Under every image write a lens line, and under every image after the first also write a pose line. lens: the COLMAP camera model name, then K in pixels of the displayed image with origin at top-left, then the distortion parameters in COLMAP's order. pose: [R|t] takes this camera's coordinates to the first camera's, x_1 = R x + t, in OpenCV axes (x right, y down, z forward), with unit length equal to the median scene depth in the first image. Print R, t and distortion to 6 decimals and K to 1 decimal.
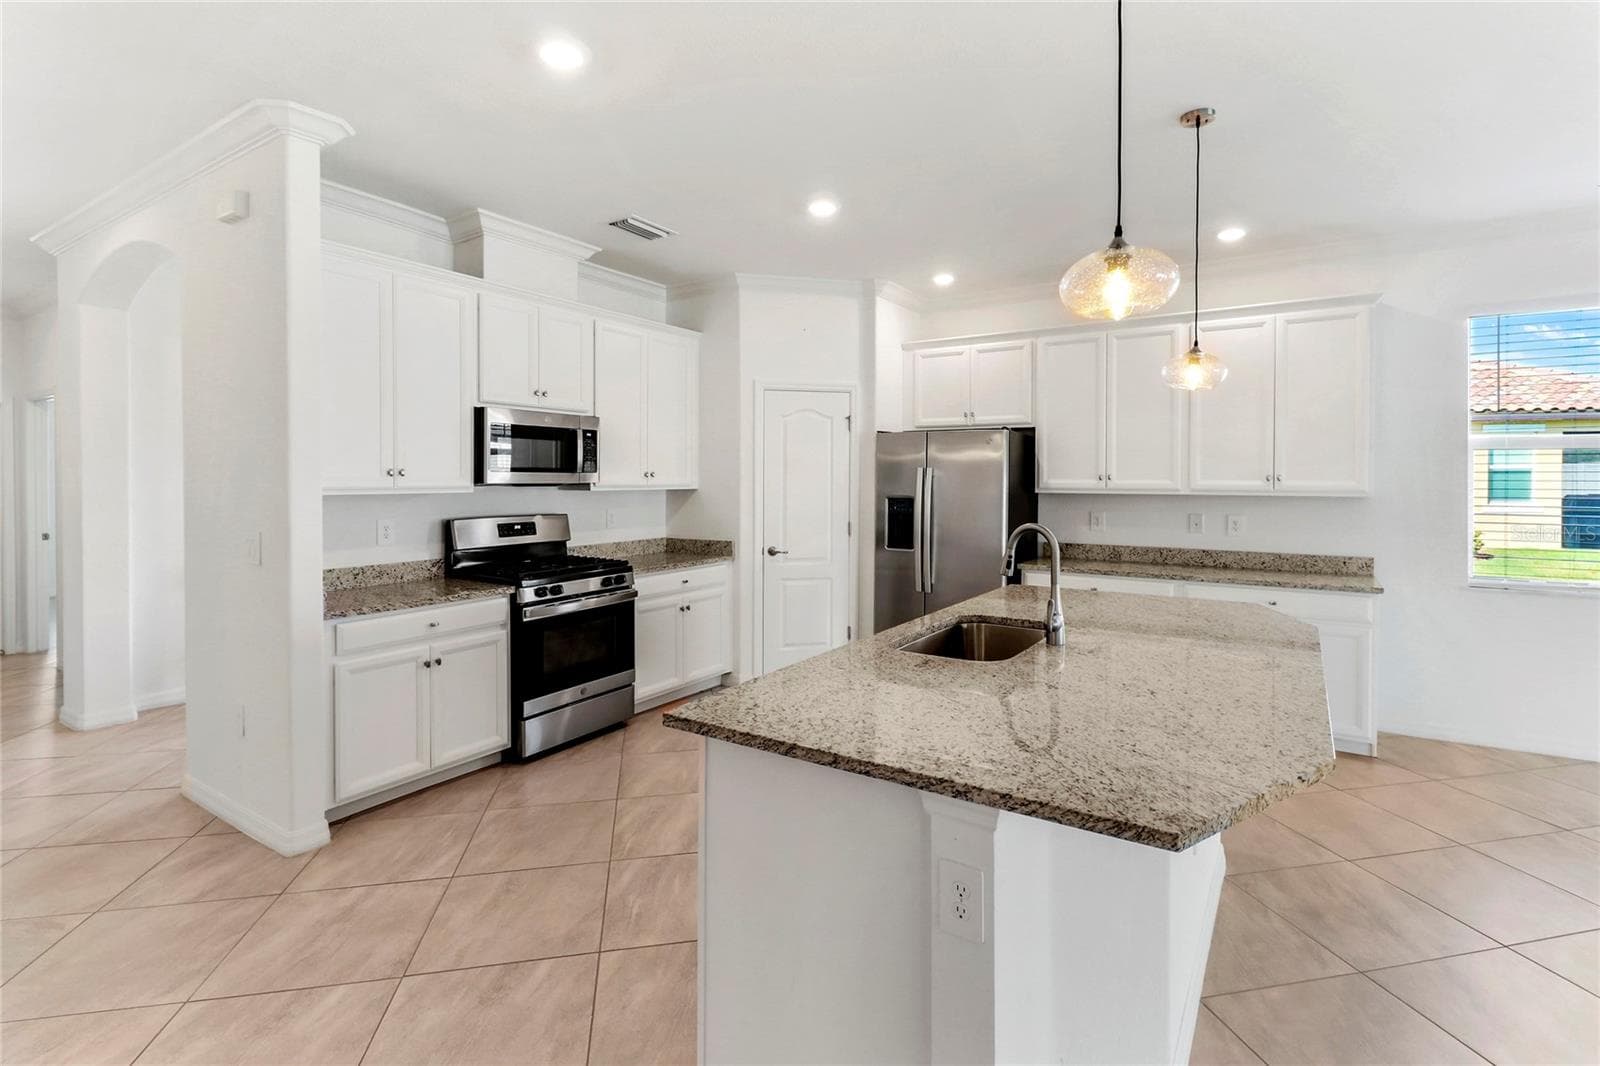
lens RADIAL K [[767.3, 0, 810.8], [0, 767.3, 482.3], [0, 0, 1]] dist [0.000391, -0.000120]
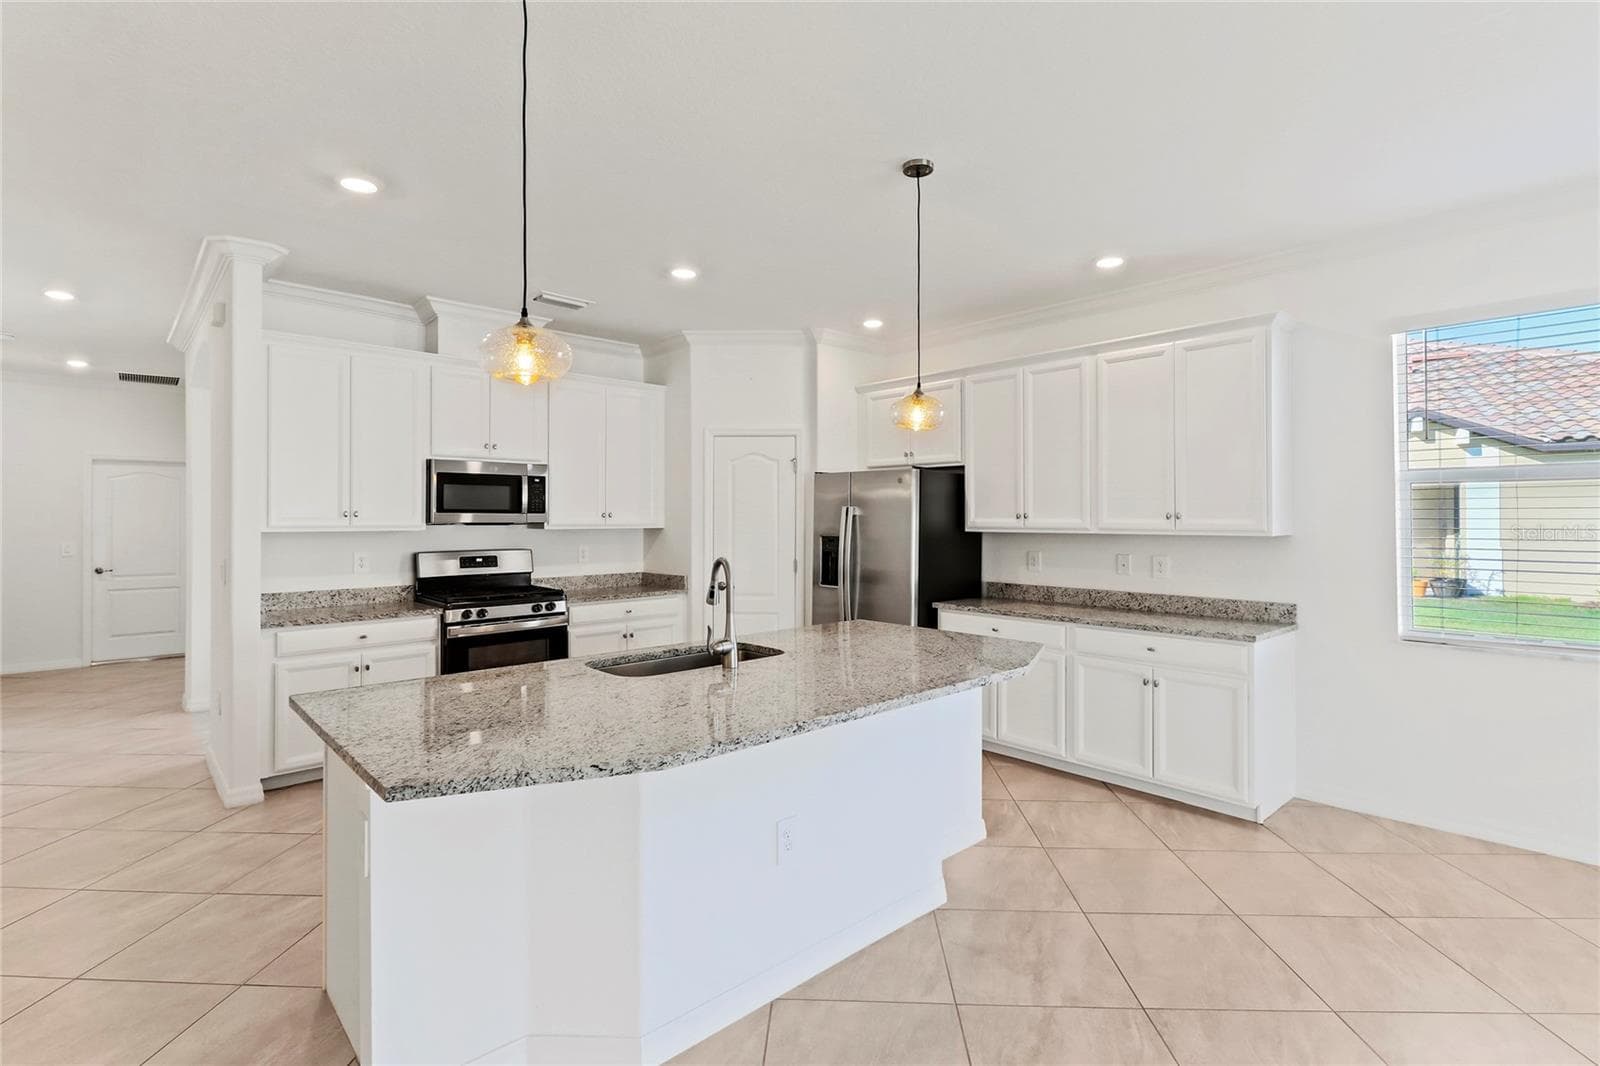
lens RADIAL K [[776.8, 0, 804.6], [0, 776.8, 504.4], [0, 0, 1]] dist [0.003270, -0.000342]
pose [[0.967574, -0.007622, -0.252473, 0.400360], [0.001518, 0.999702, -0.024366, 0.002833], [0.252584, 0.023193, 0.967297, -0.029488]]
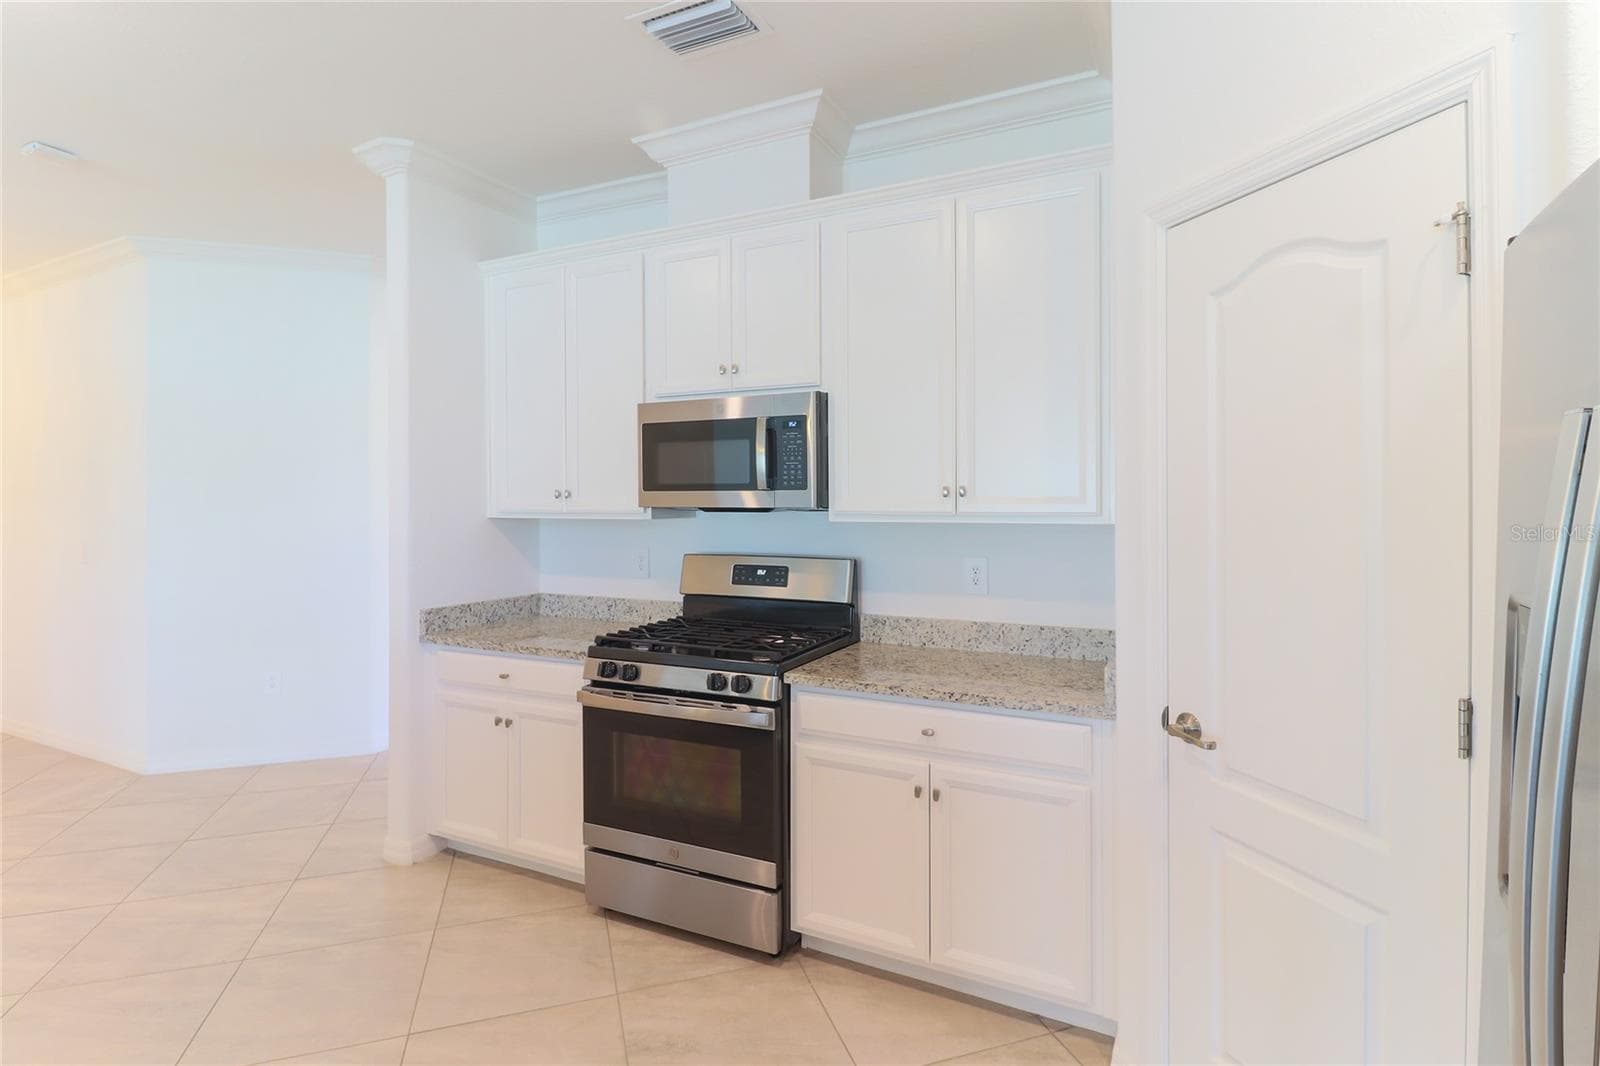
lens RADIAL K [[776.8, 0, 804.6], [0, 776.8, 504.4], [0, 0, 1]] dist [0.003270, -0.000342]
pose [[0.115796, 0.003308, -0.993267, 0.298813], [-0.003288, 0.999990, 0.002947, -0.003568], [0.993268, 0.002925, 0.115806, 0.953243]]
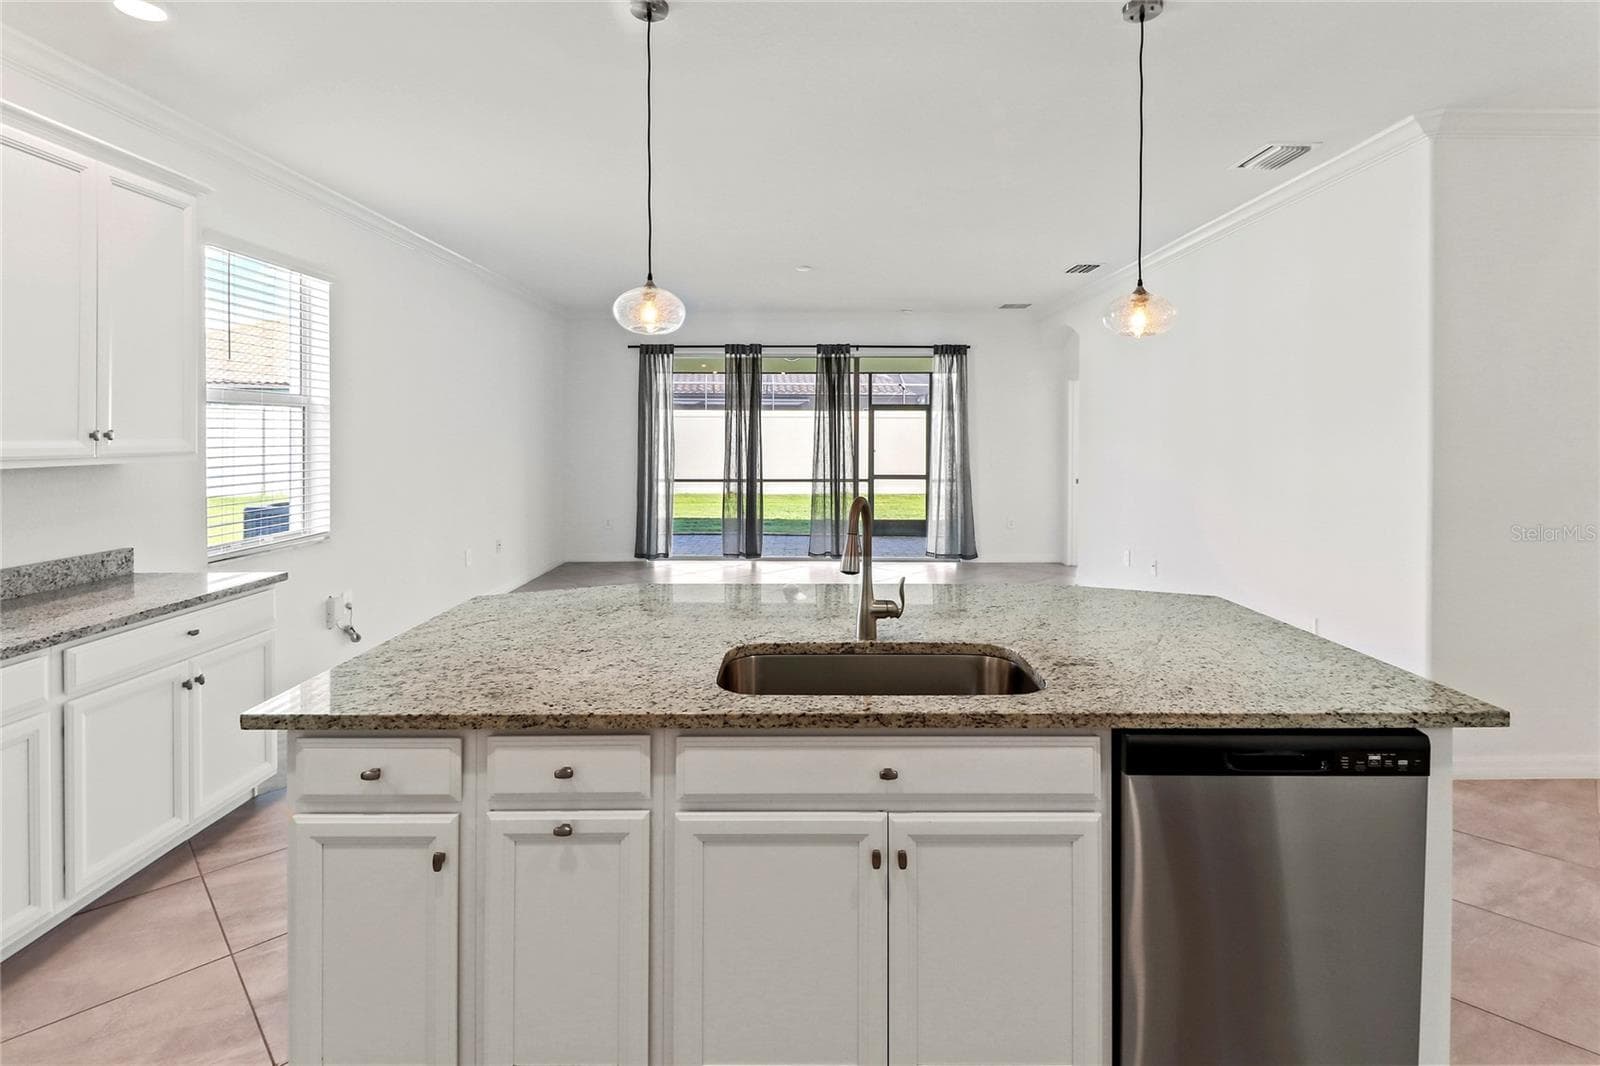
lens RADIAL K [[757.6, 0, 802.6], [0, 757.6, 435.8], [0, 0, 1]] dist [0.012695, -0.012473]
pose [[-0.552223, -0.002968, 0.833691, -0.184741], [0.005494, 0.999959, 0.007200, -0.006071], [-0.833678, 0.008557, -0.552184, 0.855714]]
